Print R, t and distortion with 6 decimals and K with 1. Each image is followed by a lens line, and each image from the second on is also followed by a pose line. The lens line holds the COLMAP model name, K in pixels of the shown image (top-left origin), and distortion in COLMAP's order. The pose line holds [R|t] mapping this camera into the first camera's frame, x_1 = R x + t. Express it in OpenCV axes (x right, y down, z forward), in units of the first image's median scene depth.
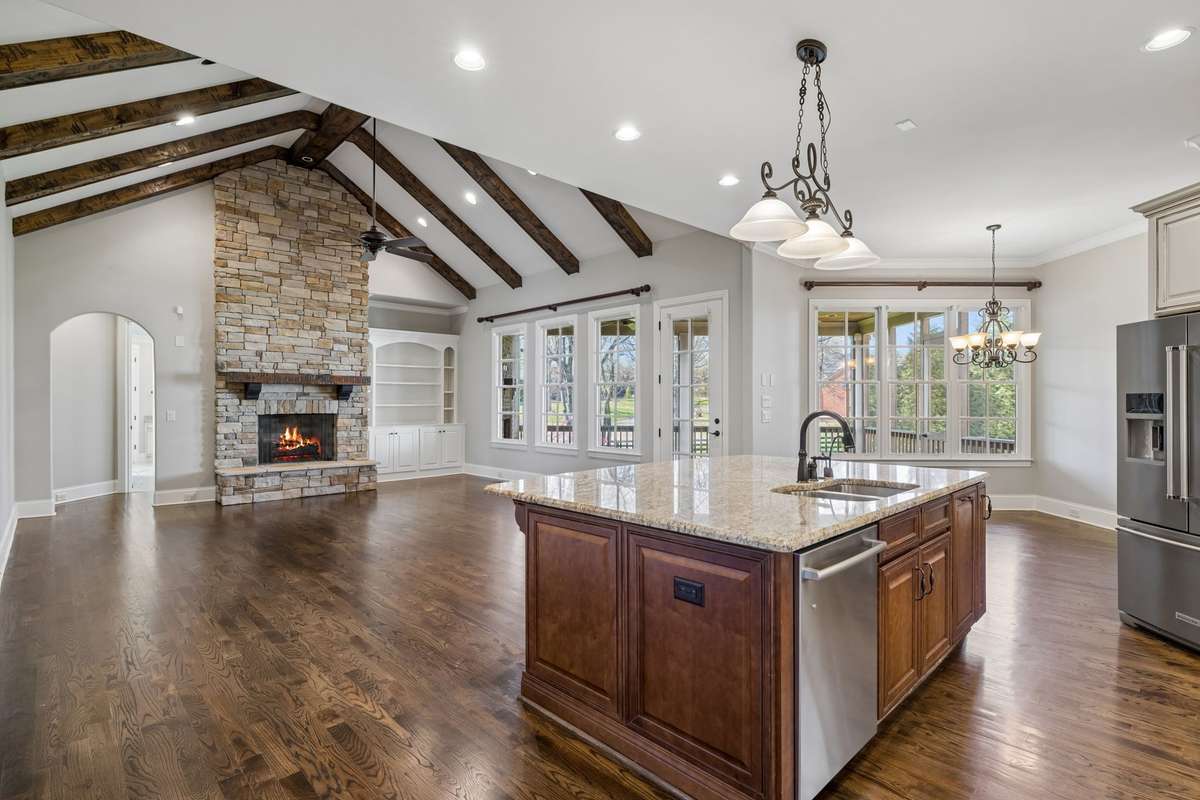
lens RADIAL K [[588.5, 0, 606.0], [0, 588.5, 401.9], [0, 0, 1]] dist [0.005556, 0.000238]
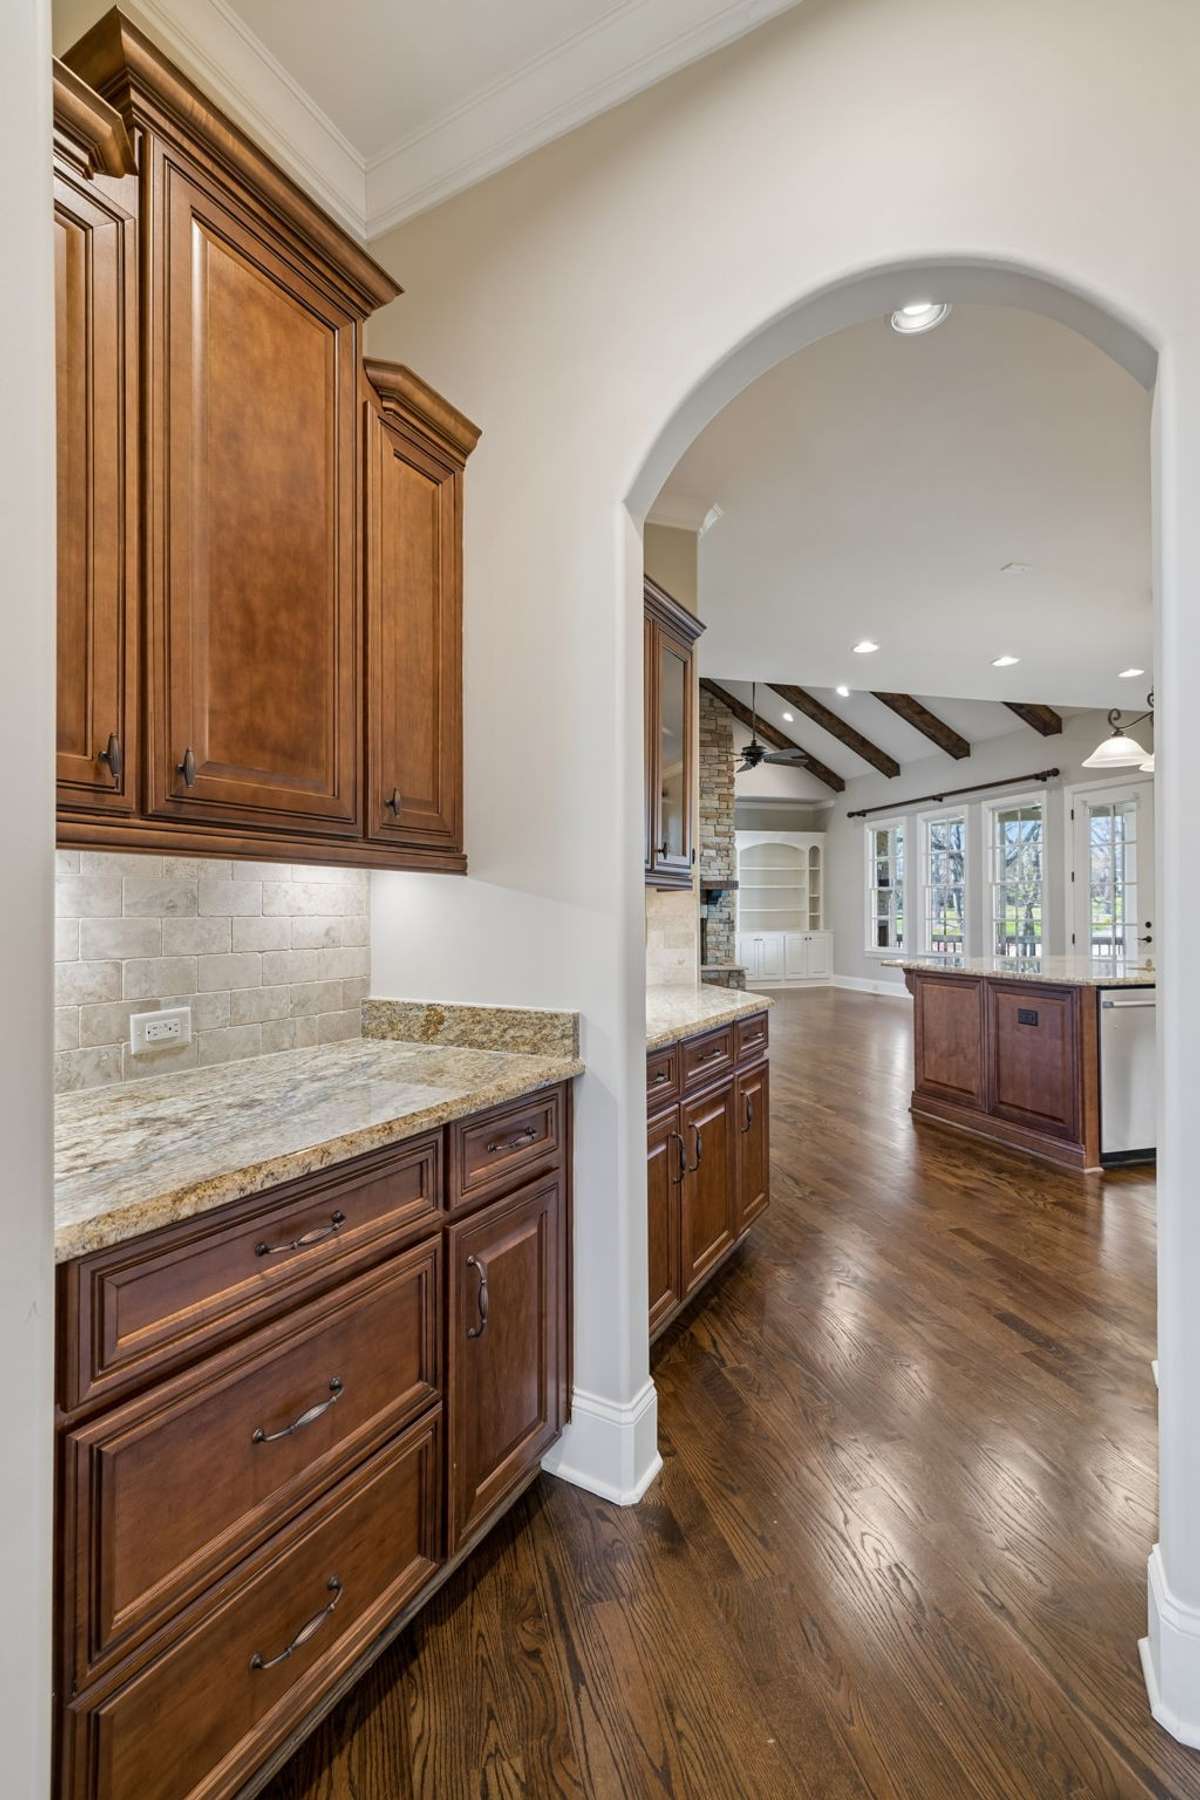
lens RADIAL K [[783.7, 0, 592.8], [0, 783.7, 903.8], [0, 0, 1]] dist [-0.004582, -0.000508]
pose [[0.872798, -0.007906, -0.488018, 0.031373], [0.003934, 0.999950, -0.009165, 0.007374], [0.488066, 0.006079, 0.872786, -0.289813]]
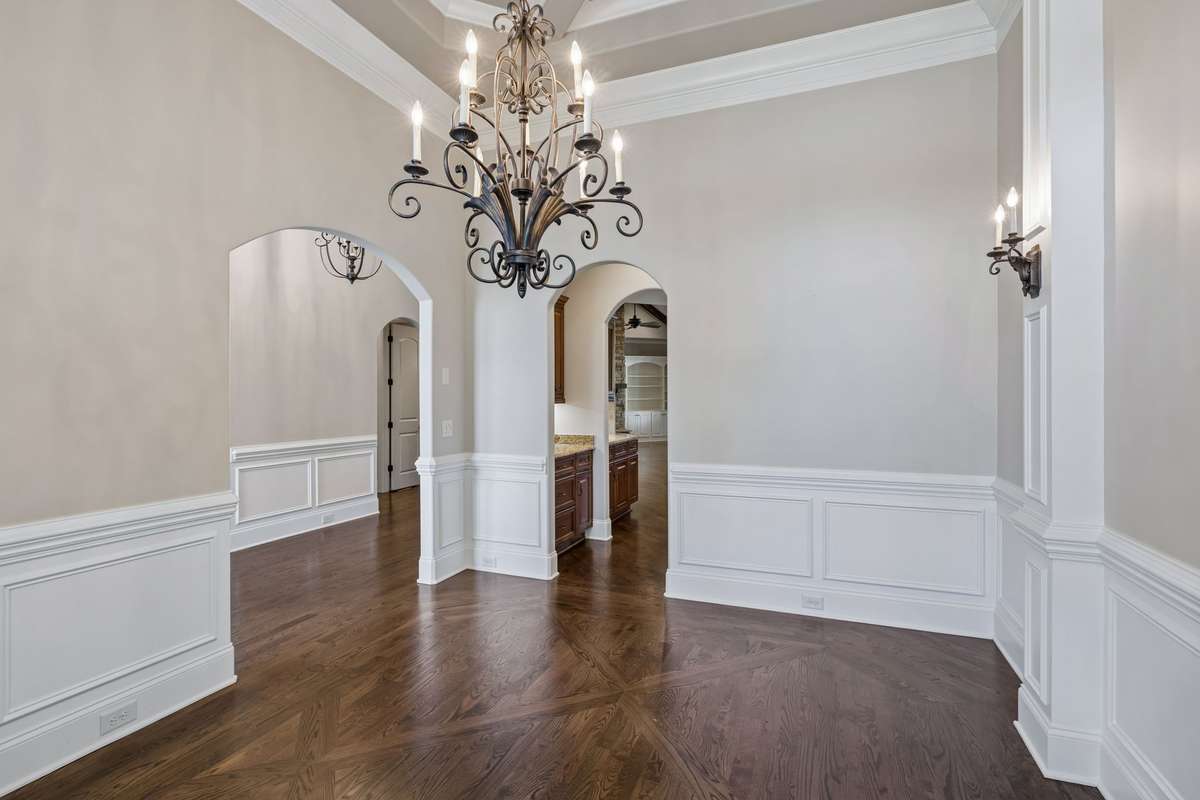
lens RADIAL K [[525.1, 0, 607.0], [0, 525.1, 399.9], [0, 0, 1]] dist [0.000074, 0.000000]
pose [[0.935522, 0.002809, -0.353258, 0.133834], [0.000592, 0.999955, 0.009517, -0.009029], [0.353269, -0.009112, 0.935478, -0.606641]]
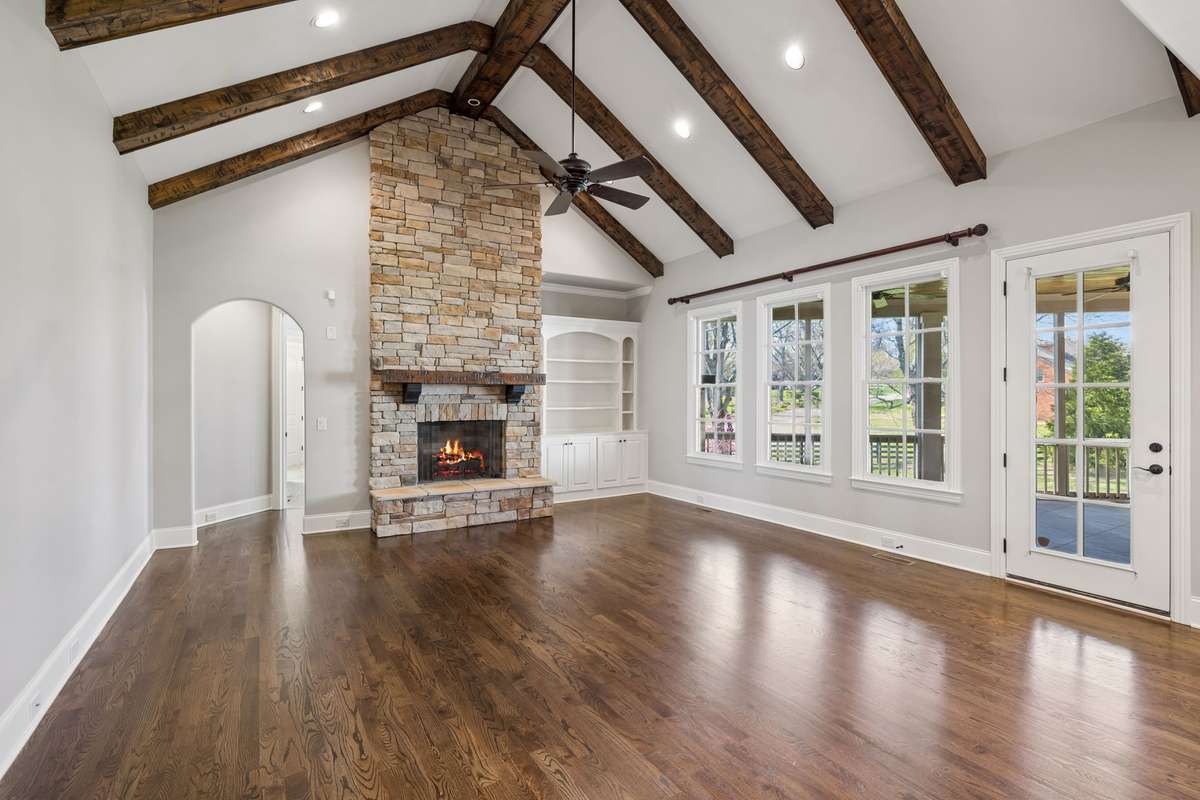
lens RADIAL K [[588.5, 0, 611.7], [0, 588.5, 396.9], [0, 0, 1]] dist [0.005556, 0.000238]
pose [[0.978160, 0.000213, -0.207852, -0.159167], [-0.000349, 1.000000, -0.000619, -0.012436], [0.207852, 0.000679, 0.978160, 0.260809]]
